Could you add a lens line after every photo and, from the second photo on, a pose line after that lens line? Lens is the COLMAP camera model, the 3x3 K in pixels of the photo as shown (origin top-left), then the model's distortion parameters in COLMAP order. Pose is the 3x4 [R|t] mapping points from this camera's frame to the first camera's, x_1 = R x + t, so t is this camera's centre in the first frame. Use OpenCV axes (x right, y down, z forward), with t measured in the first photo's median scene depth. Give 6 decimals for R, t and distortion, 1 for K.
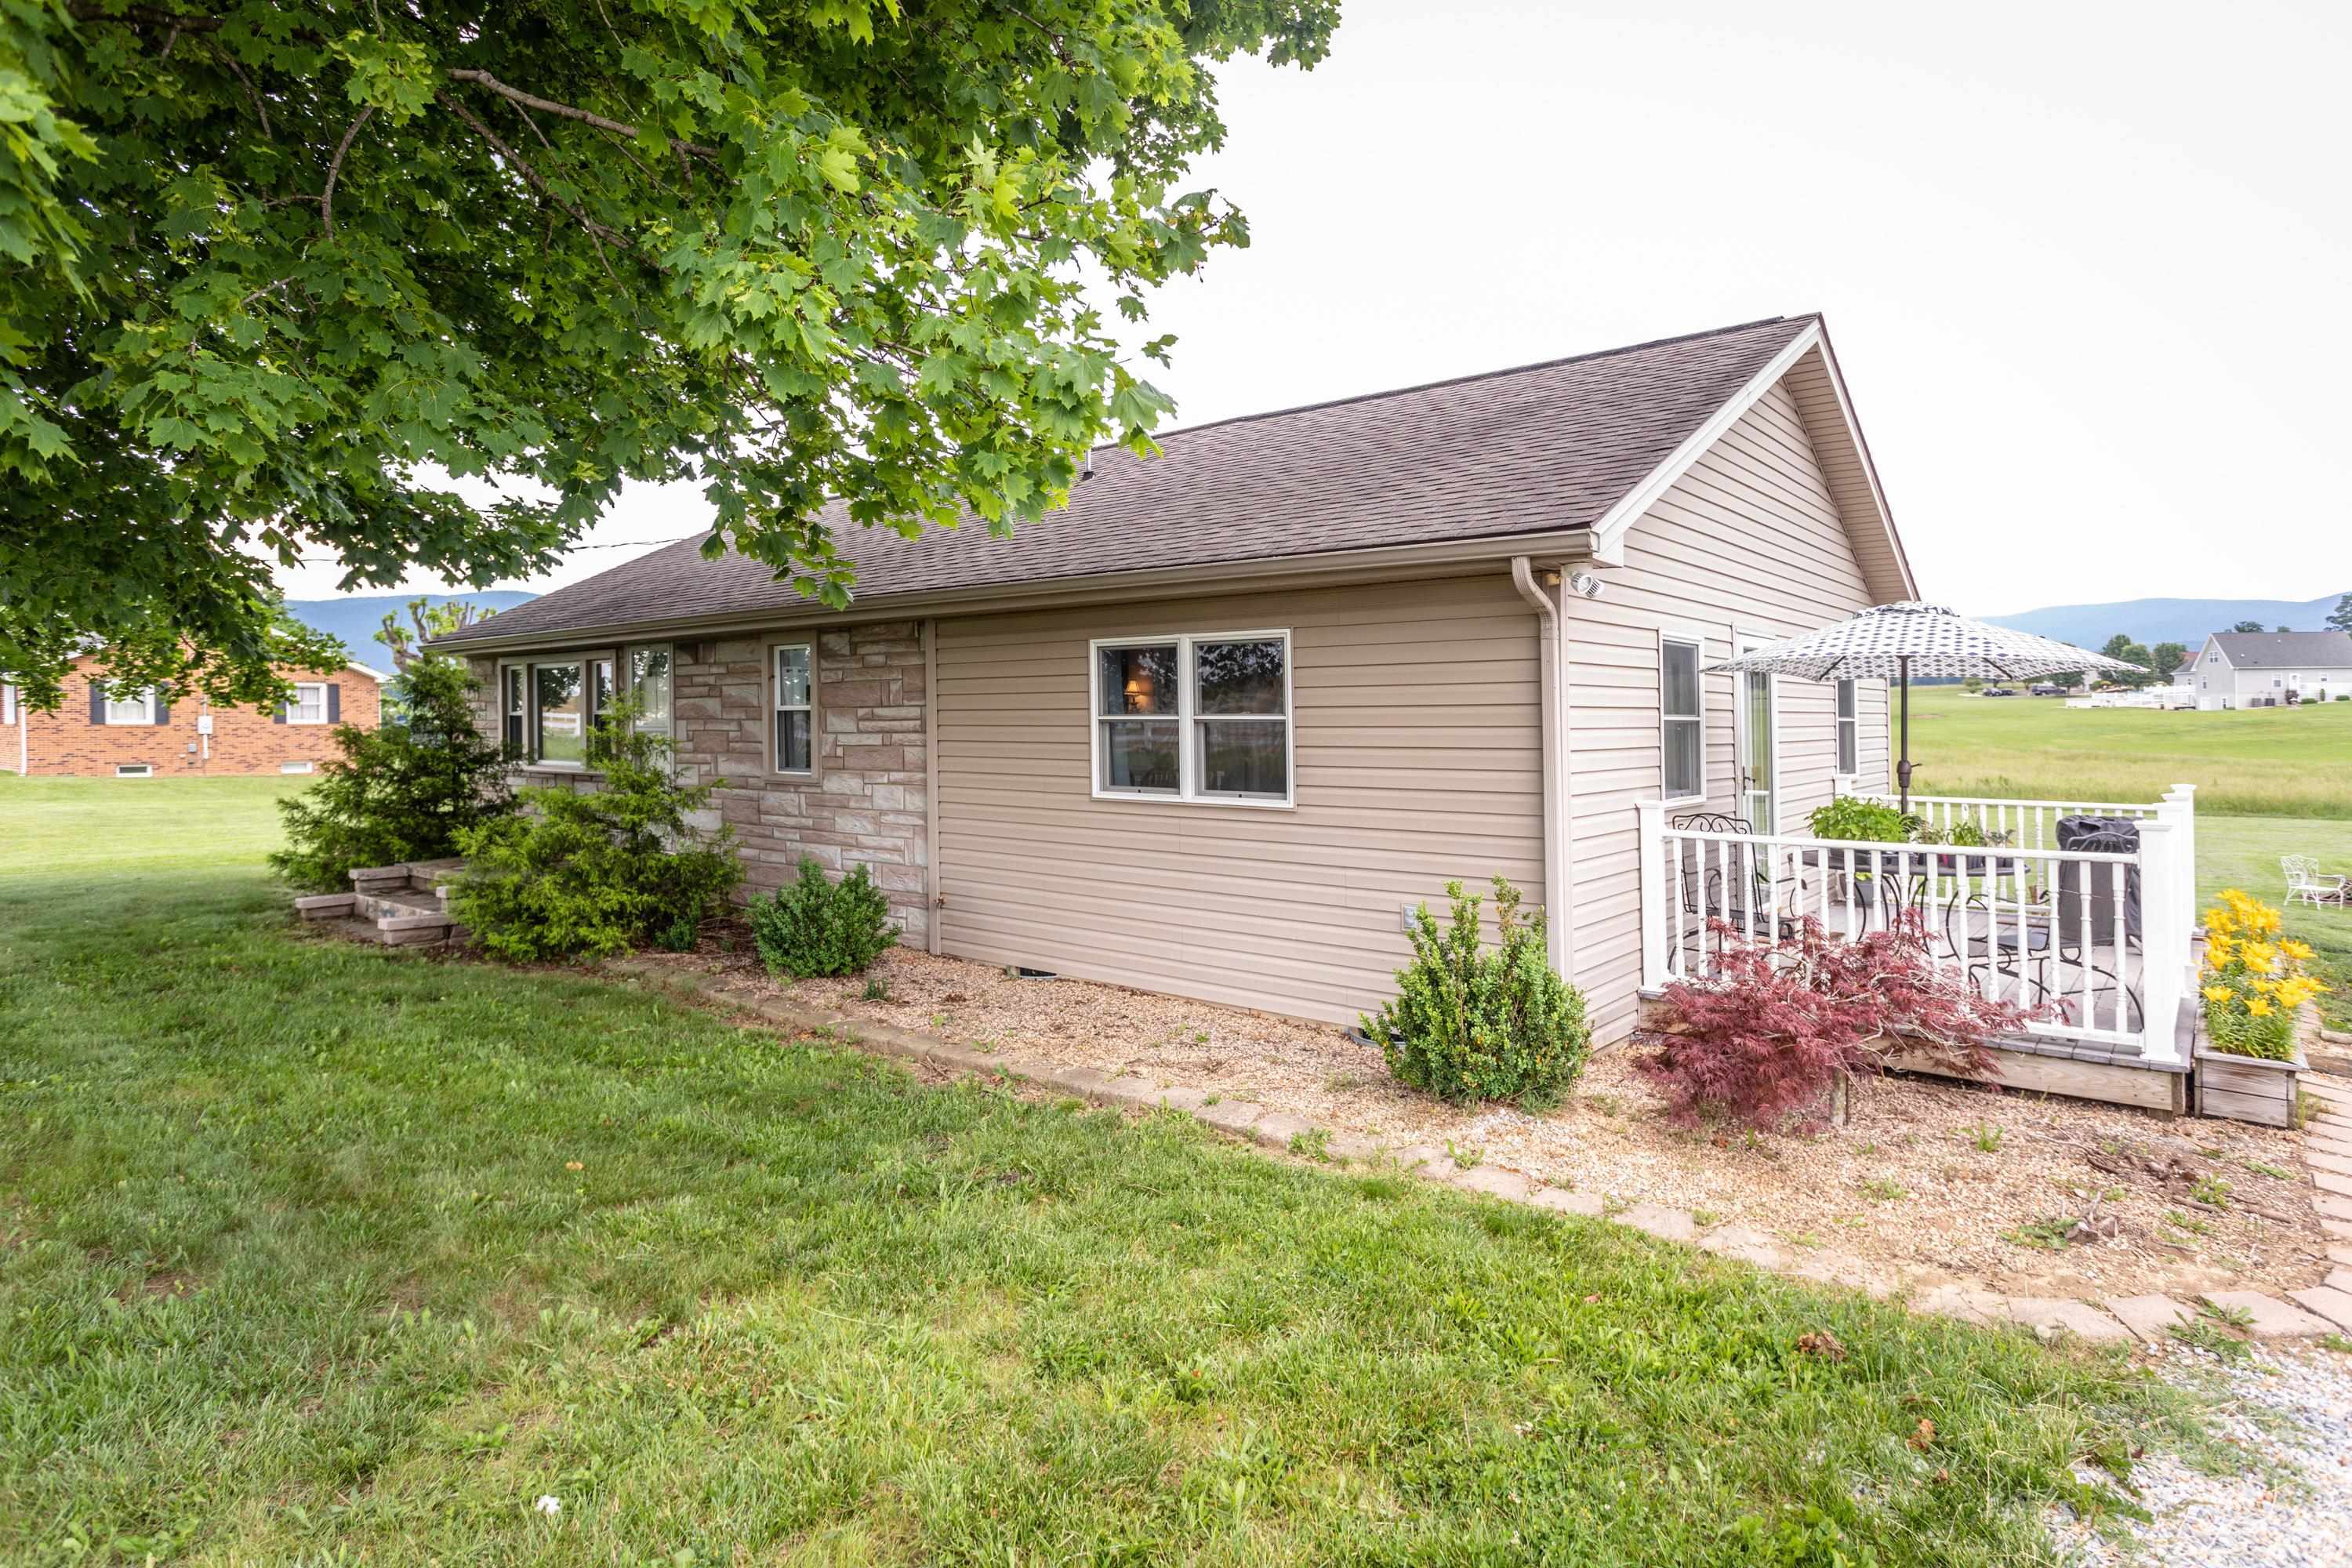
lens RADIAL K [[1273.3, 0, 1174.9], [0, 1273.3, 765.9], [0, 0, 1]] dist [-0.000317, -0.000199]
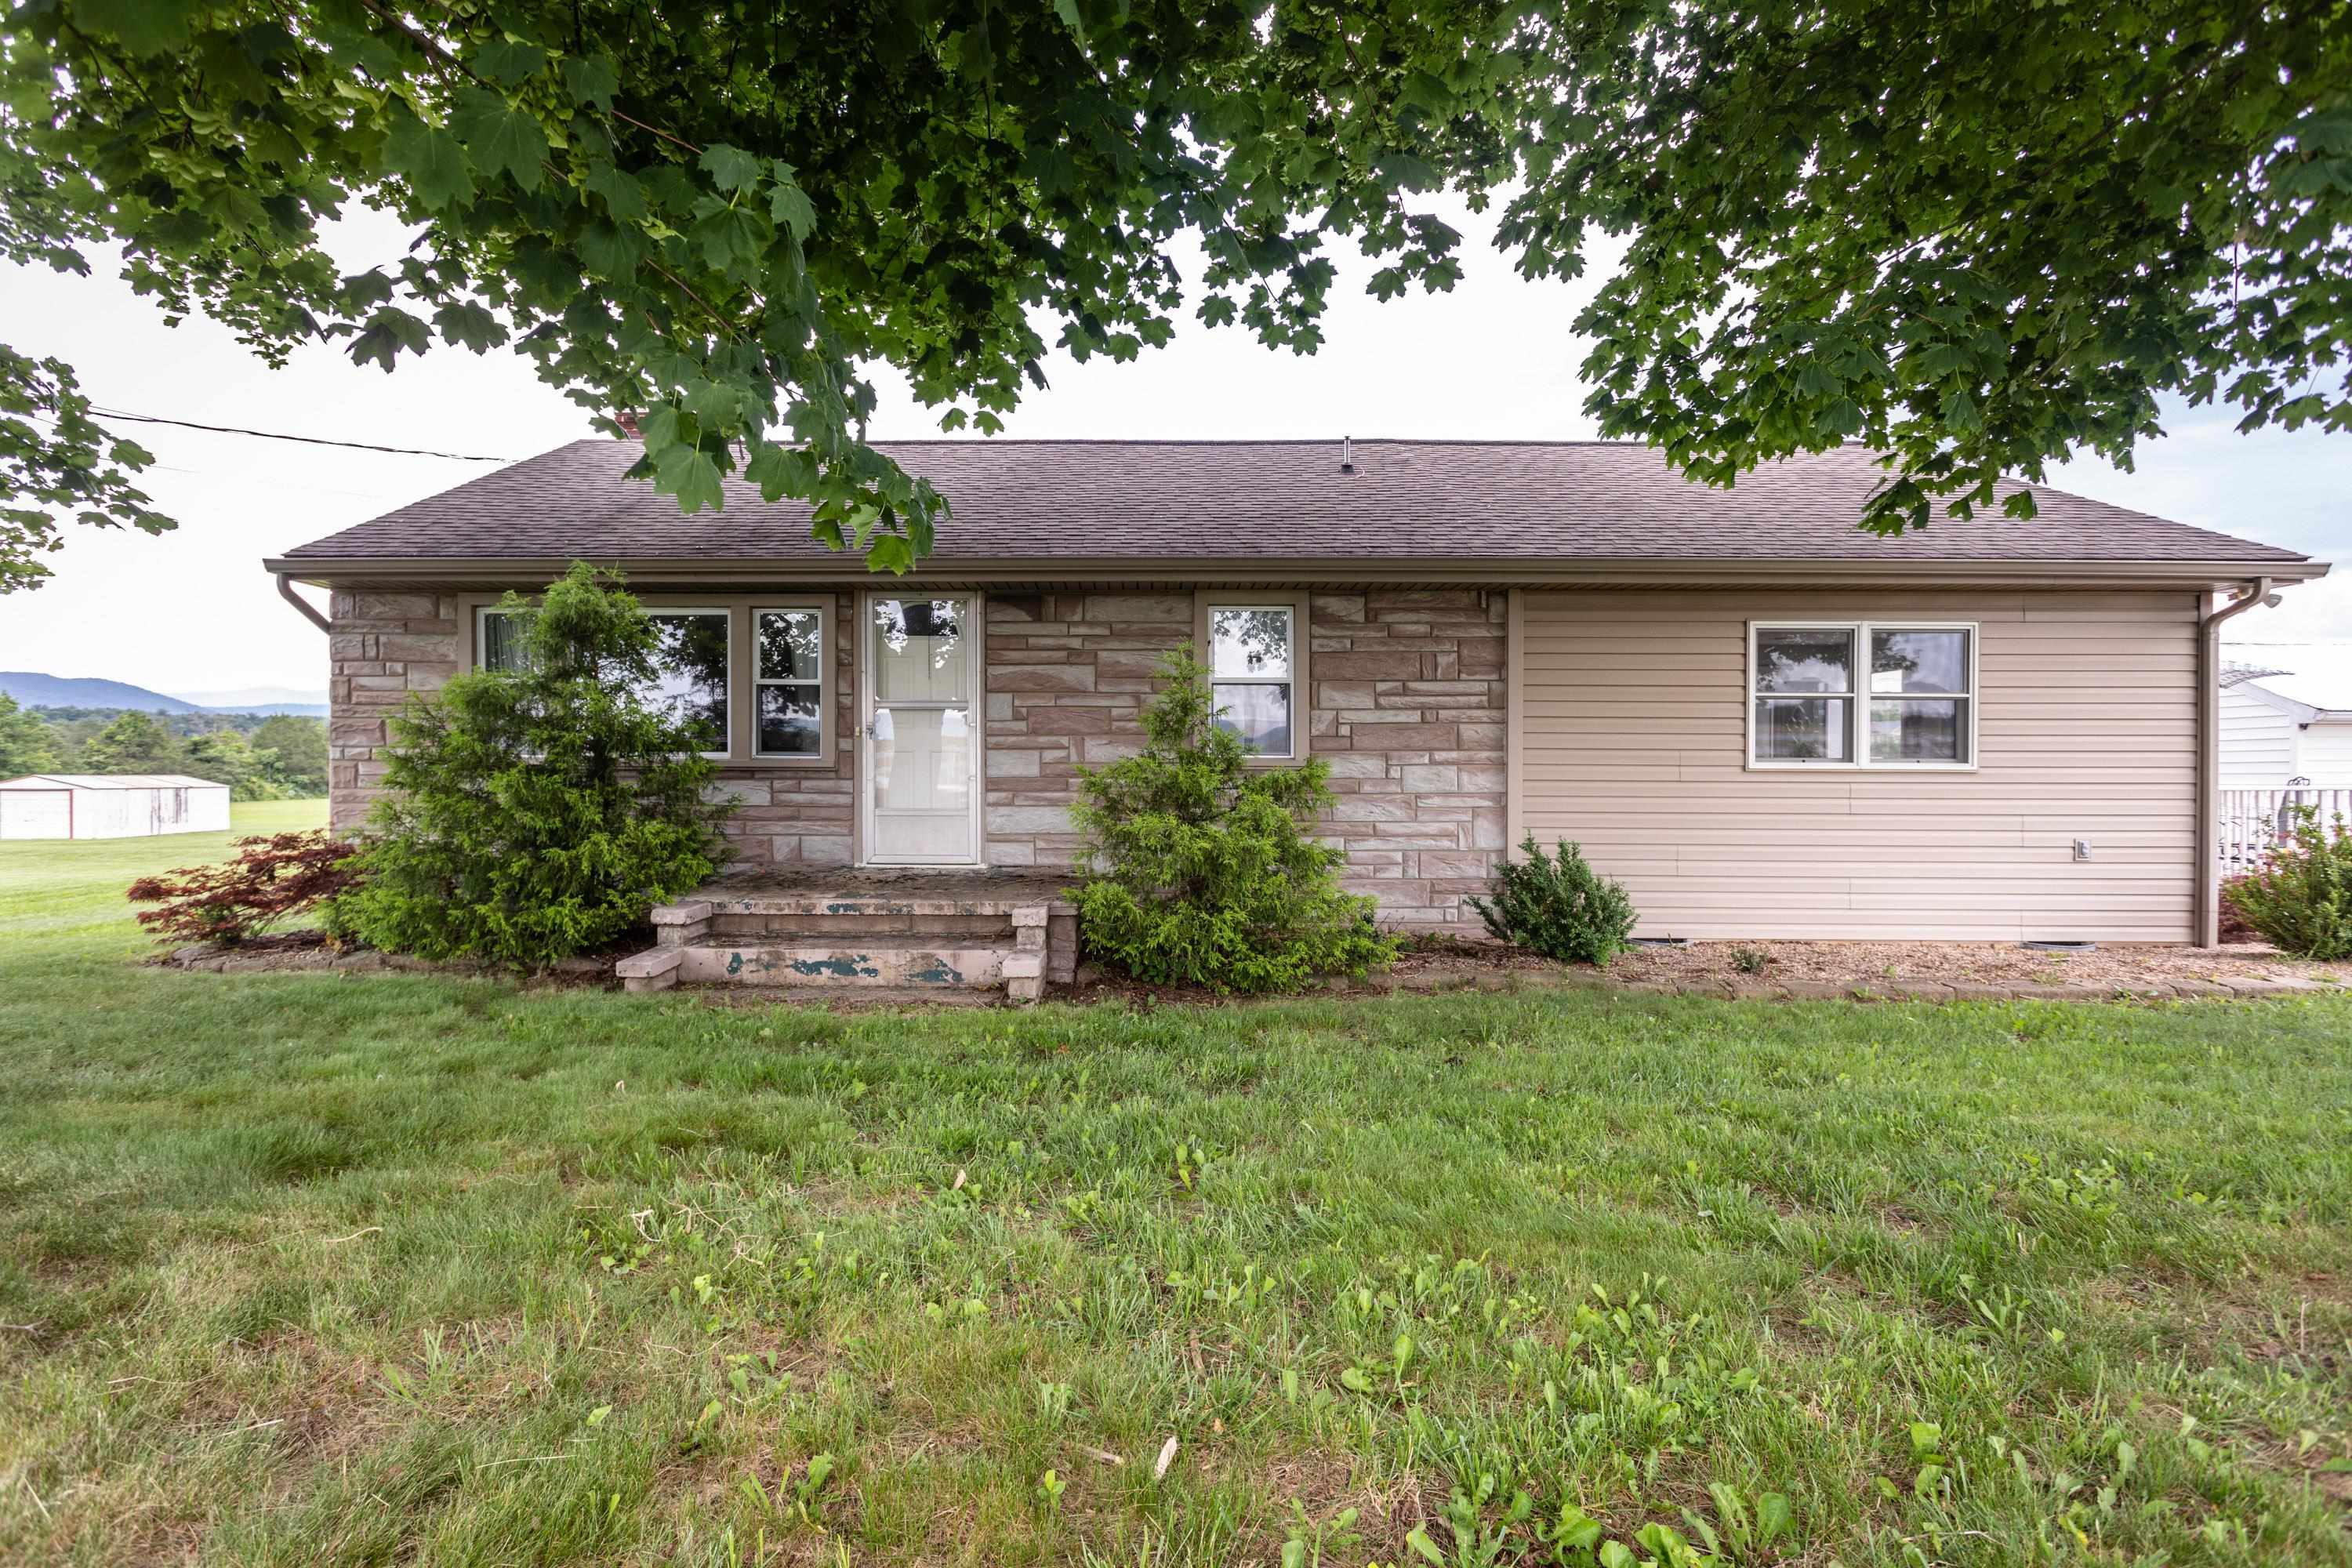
lens RADIAL K [[1135.9, 0, 1171.0], [0, 1135.9, 784.4], [0, 0, 1]] dist [0.002474, 0.001173]
pose [[0.774766, -0.004110, 0.632234, -0.891527], [0.017085, 0.999750, -0.014438, 0.037223], [-0.632017, 0.021987, 0.774643, 0.481898]]
